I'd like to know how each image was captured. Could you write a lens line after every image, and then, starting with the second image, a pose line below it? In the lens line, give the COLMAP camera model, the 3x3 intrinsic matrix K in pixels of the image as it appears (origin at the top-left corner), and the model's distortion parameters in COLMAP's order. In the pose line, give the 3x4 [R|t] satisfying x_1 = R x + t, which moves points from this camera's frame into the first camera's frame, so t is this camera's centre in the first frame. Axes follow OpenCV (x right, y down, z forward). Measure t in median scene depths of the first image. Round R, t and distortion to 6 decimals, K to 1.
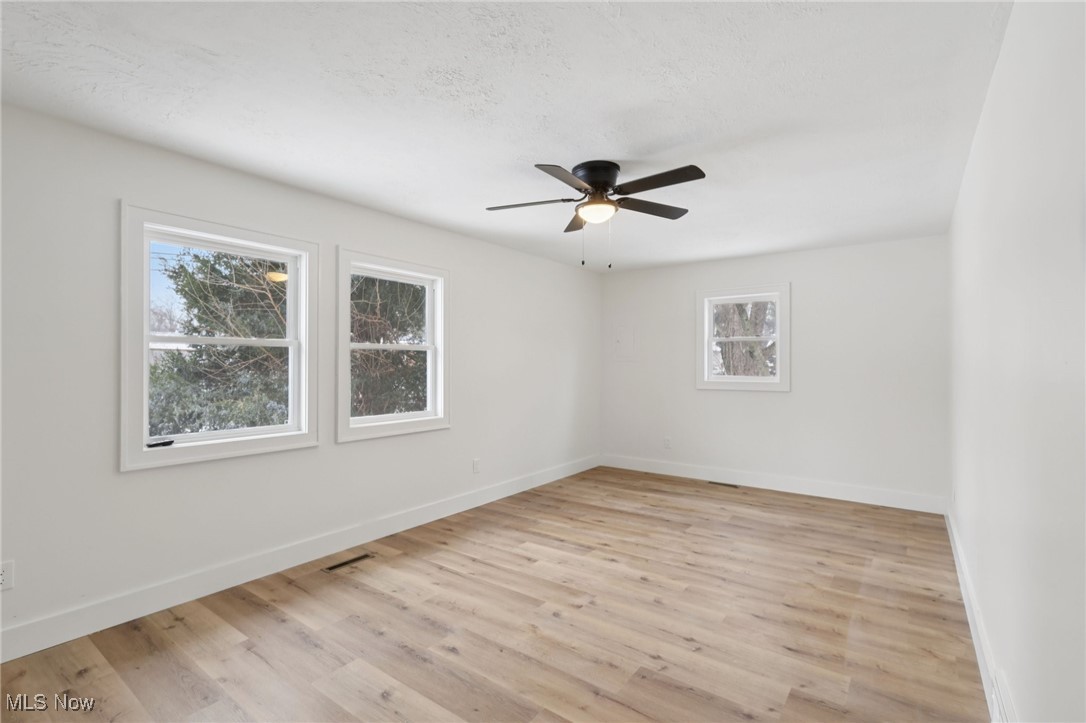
lens RADIAL K [[503.9, 0, 541.0], [0, 503.9, 371.5], [0, 0, 1]] dist [-0.000713, 0.000810]
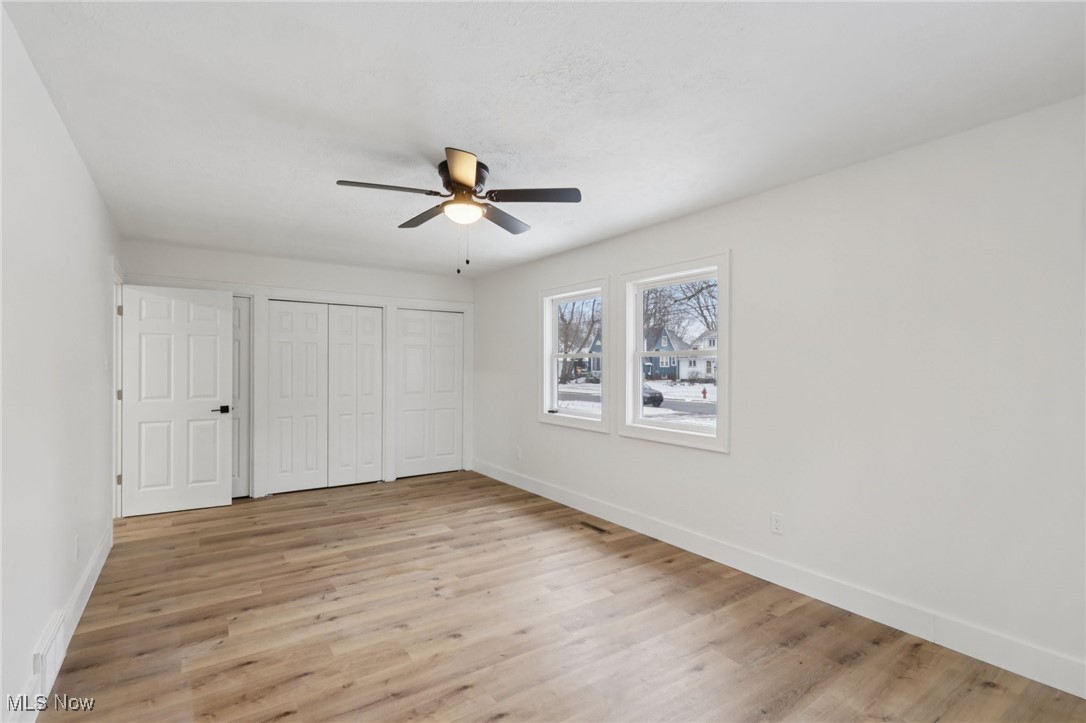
lens RADIAL K [[503.9, 0, 541.9], [0, 503.9, 359.9], [0, 0, 1]] dist [-0.000713, 0.000810]
pose [[-0.324219, -0.017525, -0.945820, 0.974262], [-0.022356, 0.999691, -0.010860, -0.027611], [0.945718, 0.017624, -0.324510, 1.445218]]
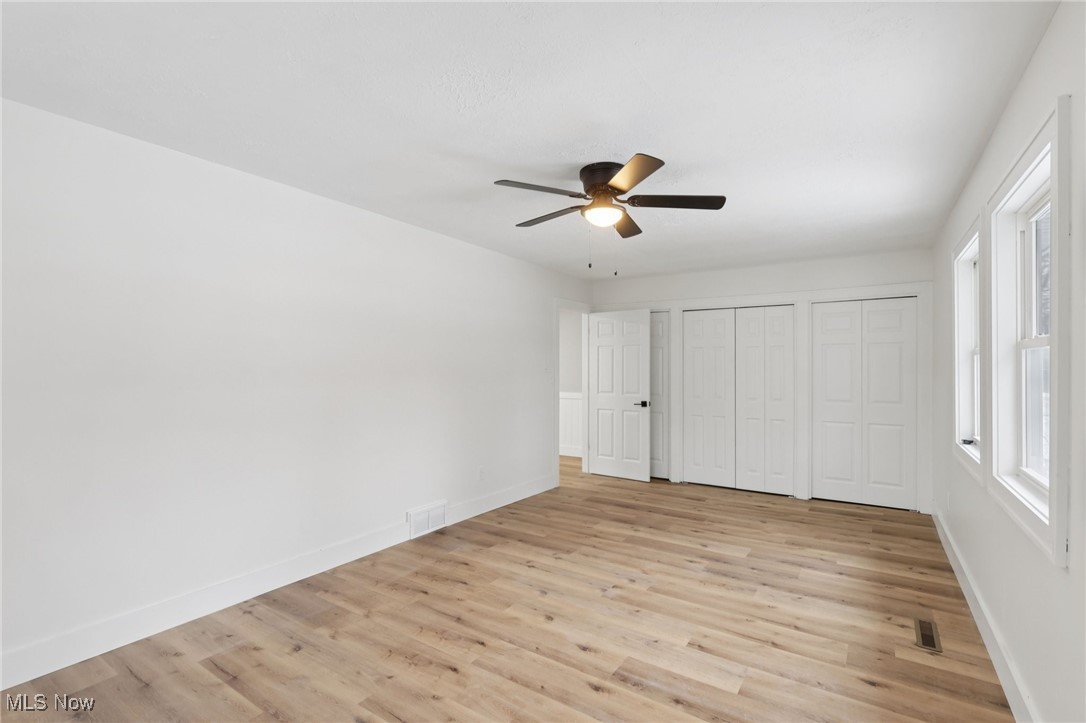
lens RADIAL K [[503.9, 0, 544.6], [0, 503.9, 356.6], [0, 0, 1]] dist [-0.000713, 0.000810]
pose [[-0.998335, -0.007729, -0.057162, 0.278174], [-0.007400, 0.999955, -0.005980, -0.037852], [0.057206, -0.005547, -0.998347, 1.954320]]
